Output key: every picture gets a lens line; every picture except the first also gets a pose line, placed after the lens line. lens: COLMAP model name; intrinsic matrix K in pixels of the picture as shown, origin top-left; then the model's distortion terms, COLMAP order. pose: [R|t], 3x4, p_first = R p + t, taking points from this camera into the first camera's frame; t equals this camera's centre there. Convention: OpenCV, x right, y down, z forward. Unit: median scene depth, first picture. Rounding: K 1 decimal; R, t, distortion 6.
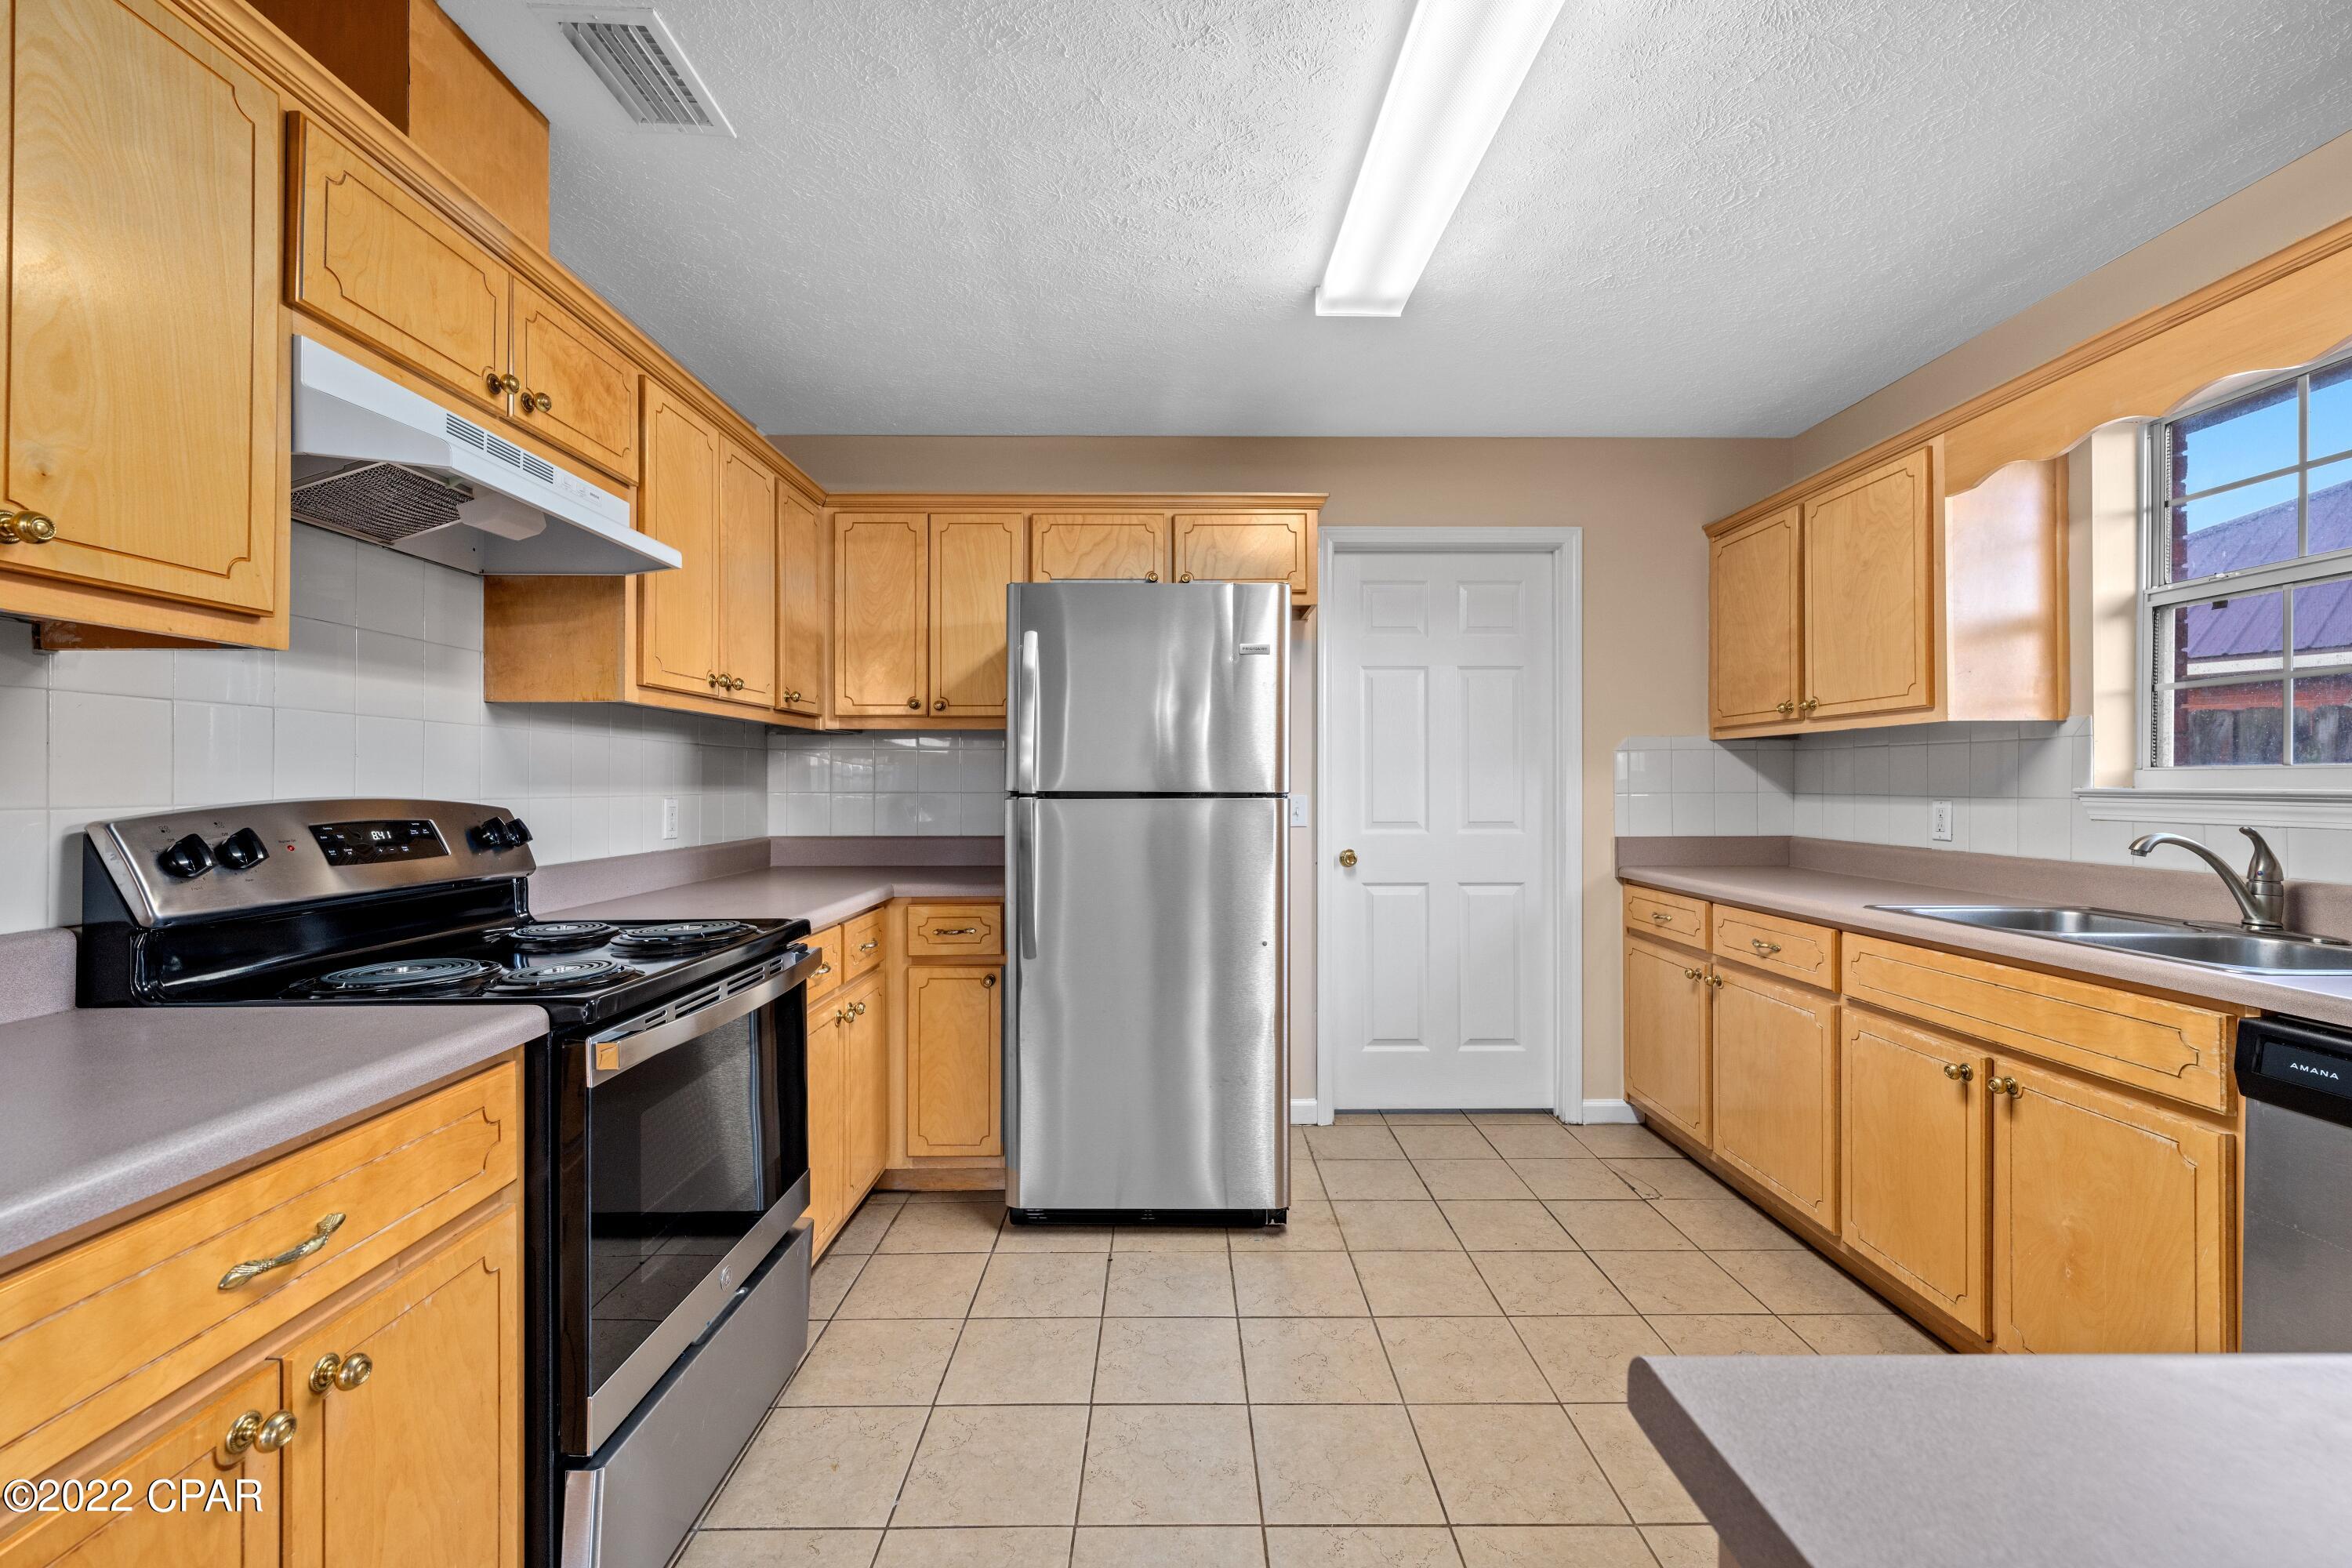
lens RADIAL K [[955.0, 0, 1176.0], [0, 955.0, 784.0], [0, 0, 1]] dist [0.001891, 0.000507]
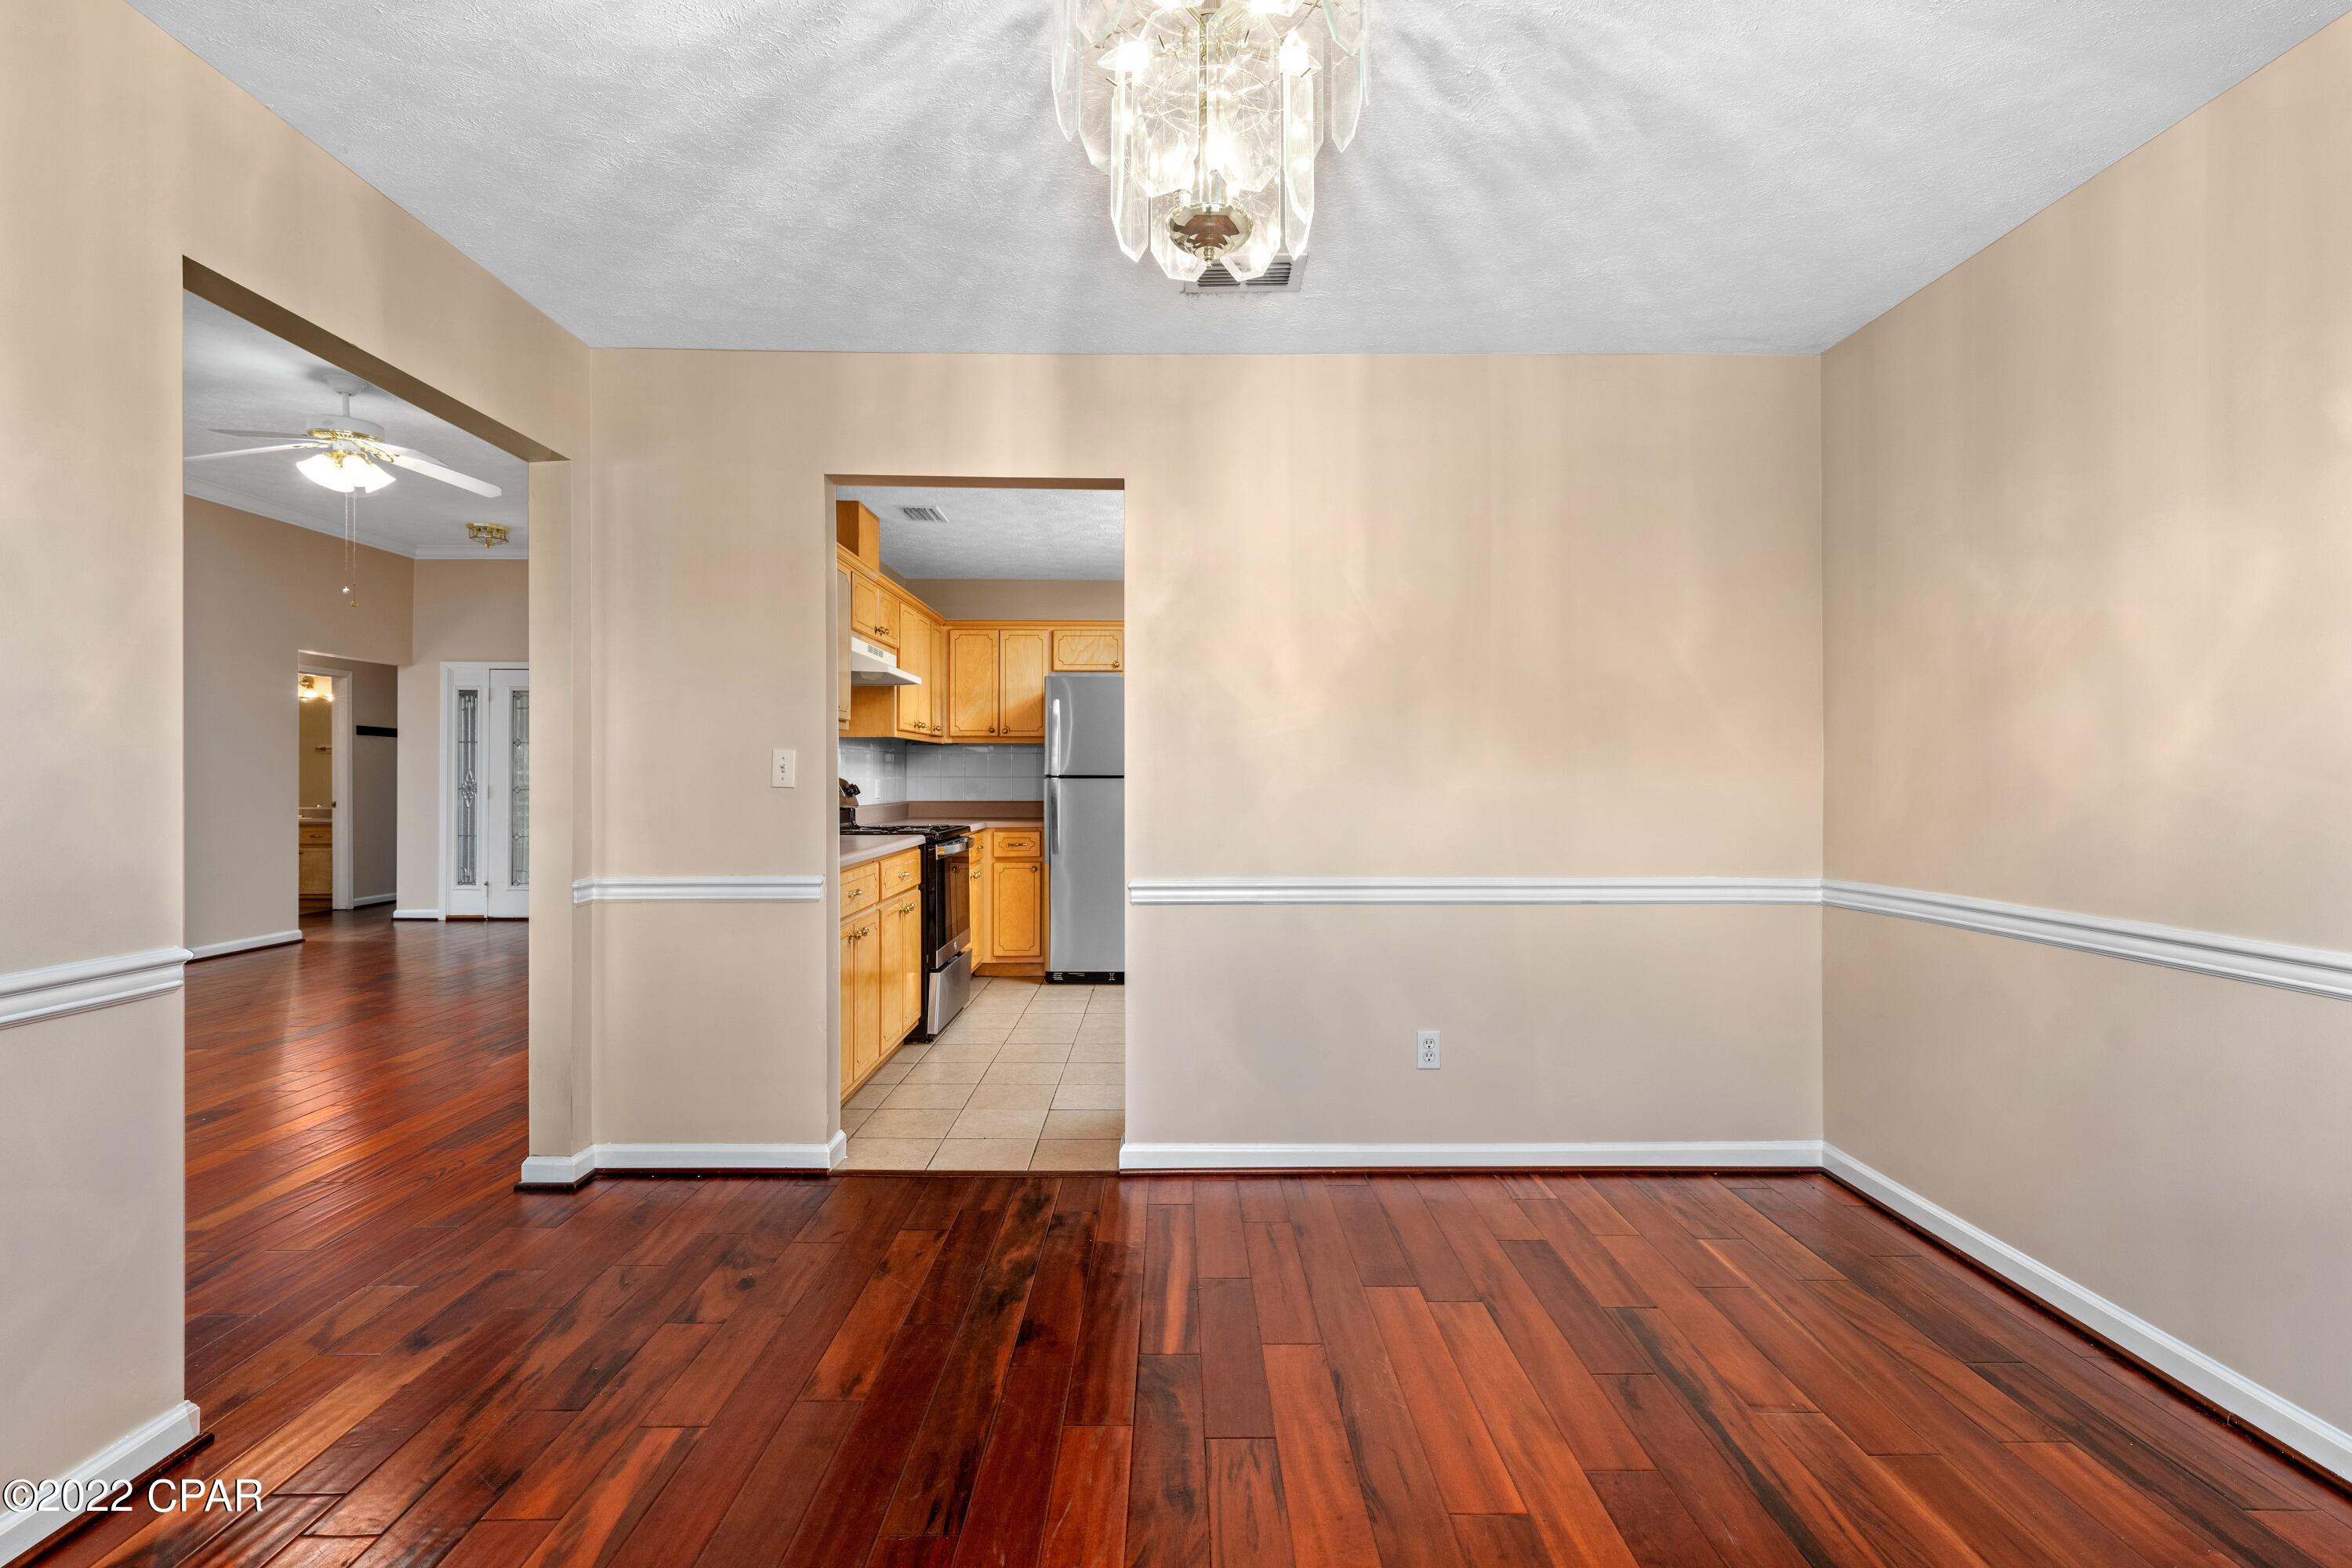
lens RADIAL K [[1055.2, 0, 1176.0], [0, 1055.2, 784.0], [0, 0, 1]] dist [0.001493, 0.000105]
pose [[0.999997, 0.002534, 0.000095, 0.109517], [-0.002534, 0.999984, 0.005056, 0.014511], [-0.000082, -0.005057, 0.999987, -1.288159]]
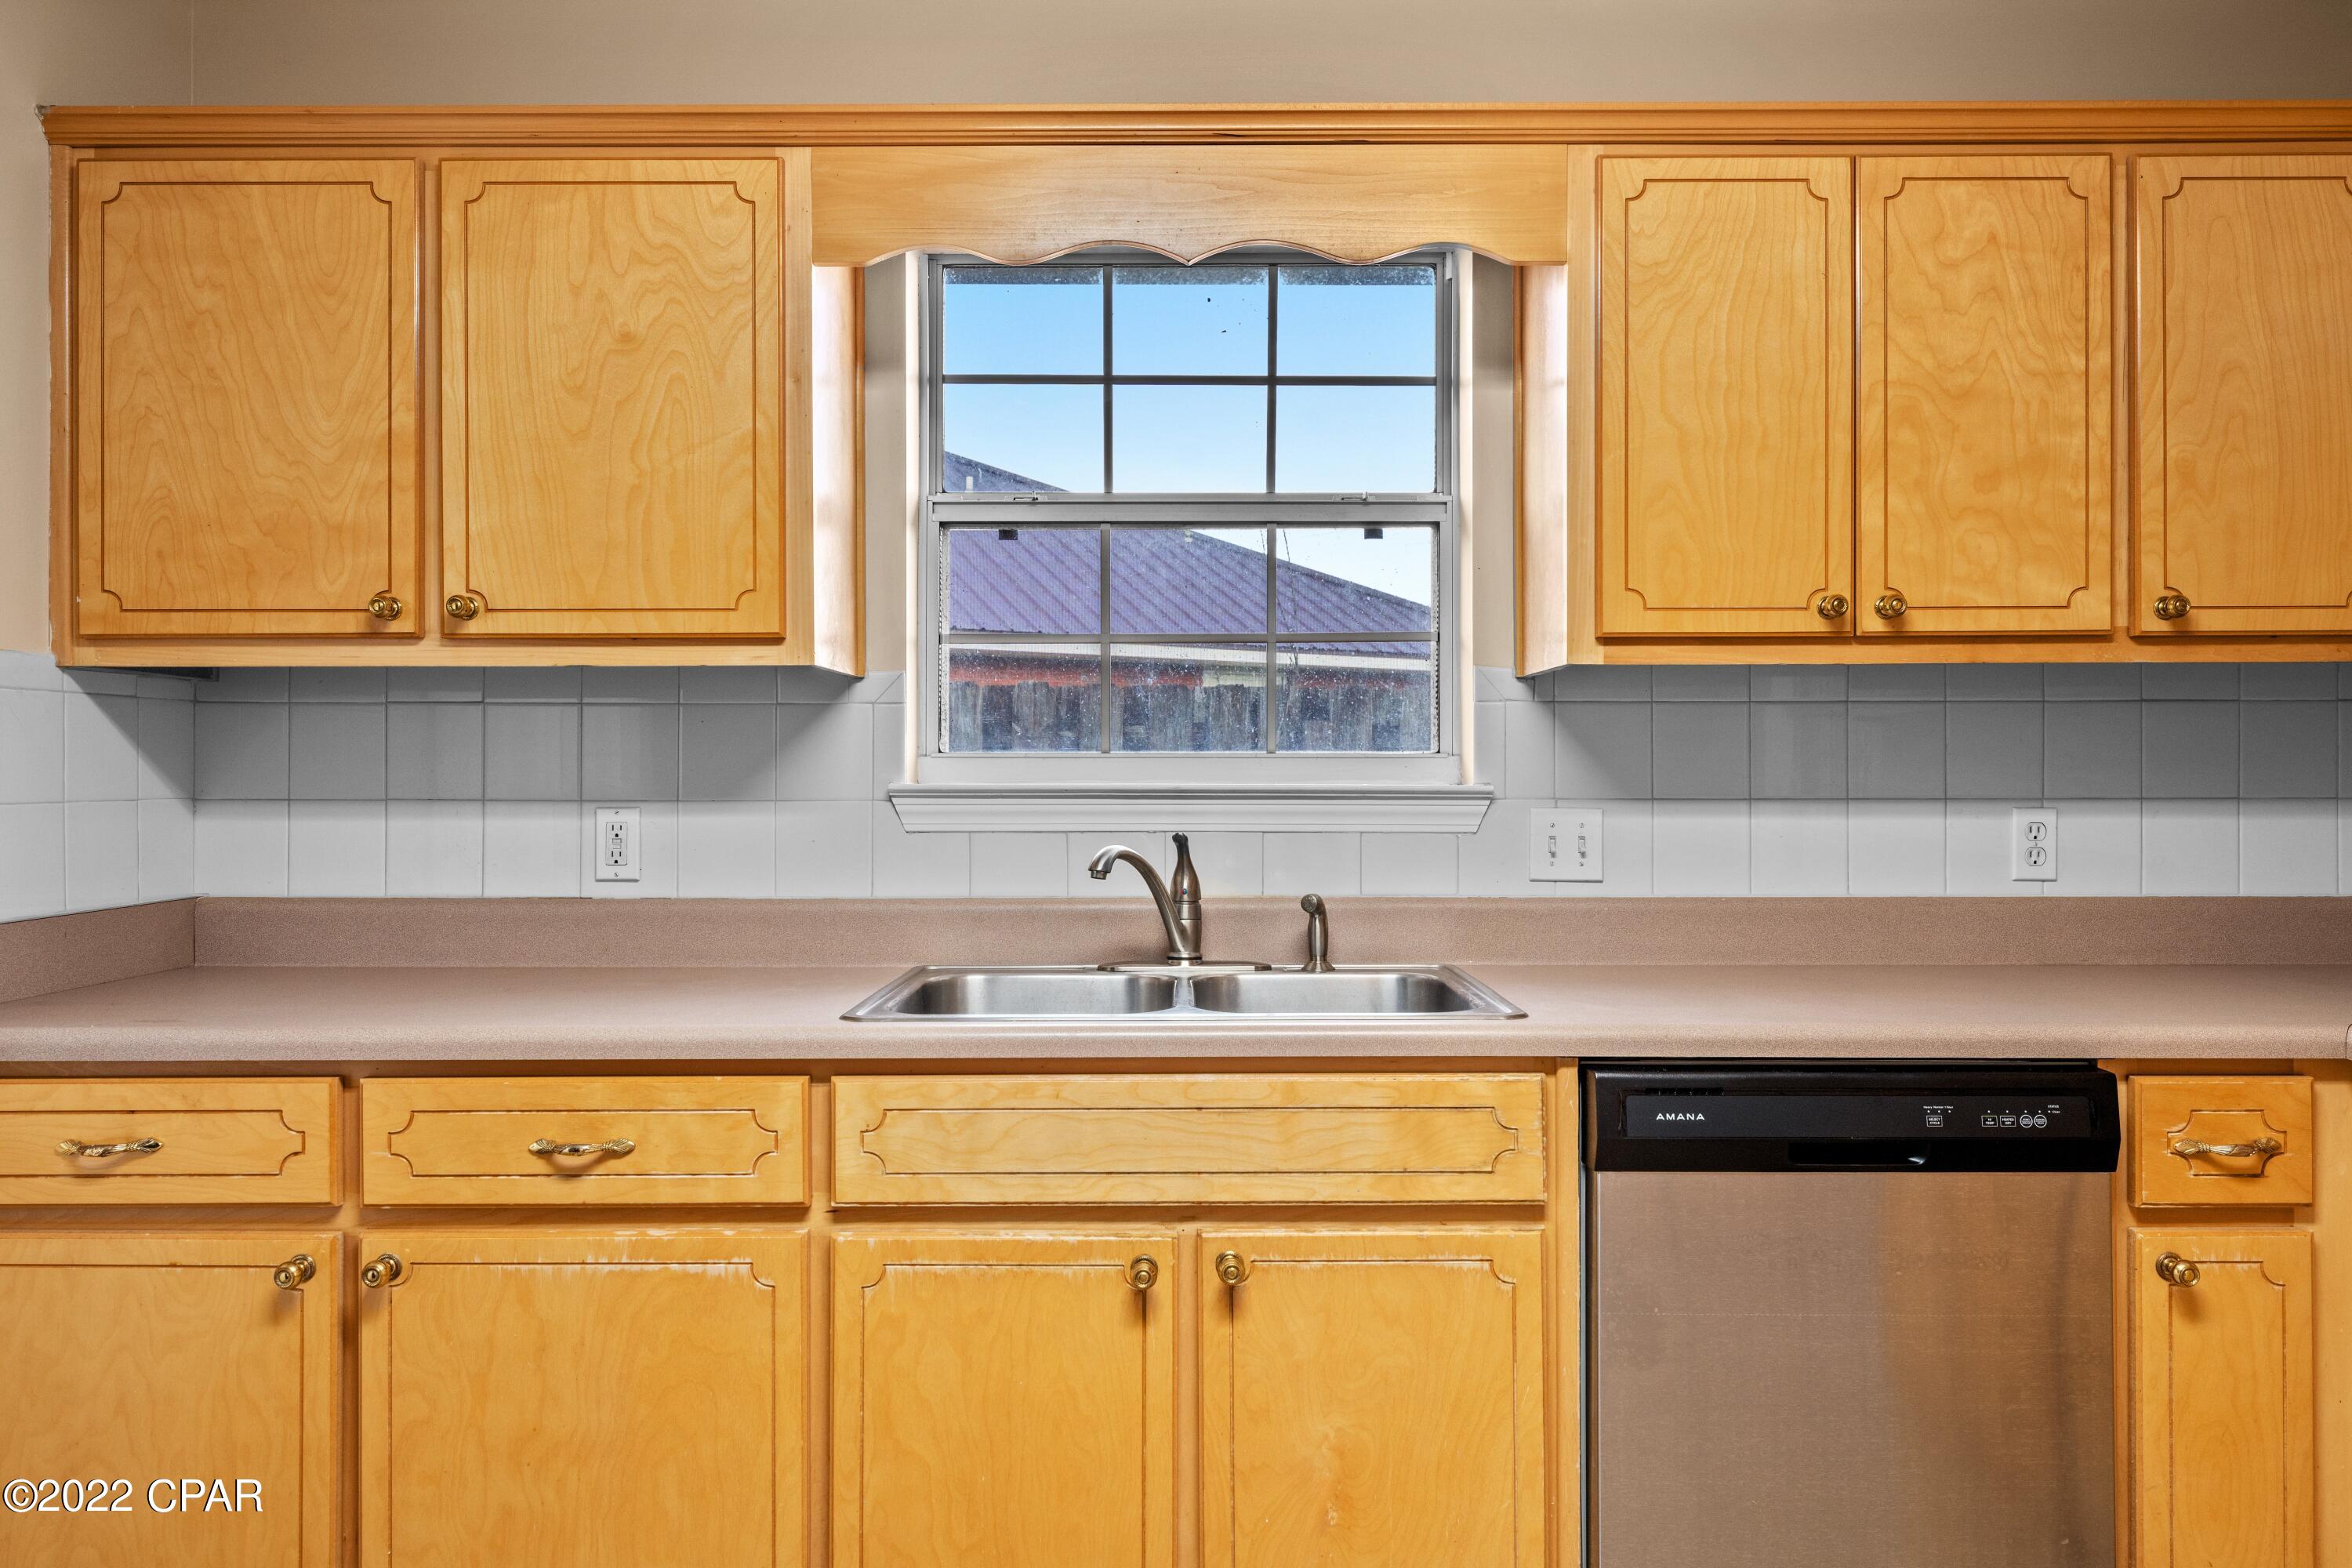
lens RADIAL K [[1569.7, 0, 1176.0], [0, 1569.7, 771.5], [0, 0, 1]] dist [0.003249, -0.000845]
pose [[0.009515, 0.000601, 0.999955, -0.101787], [0.001734, 0.999998, -0.000618, -0.002523], [-0.999953, 0.001740, 0.009514, 0.730182]]
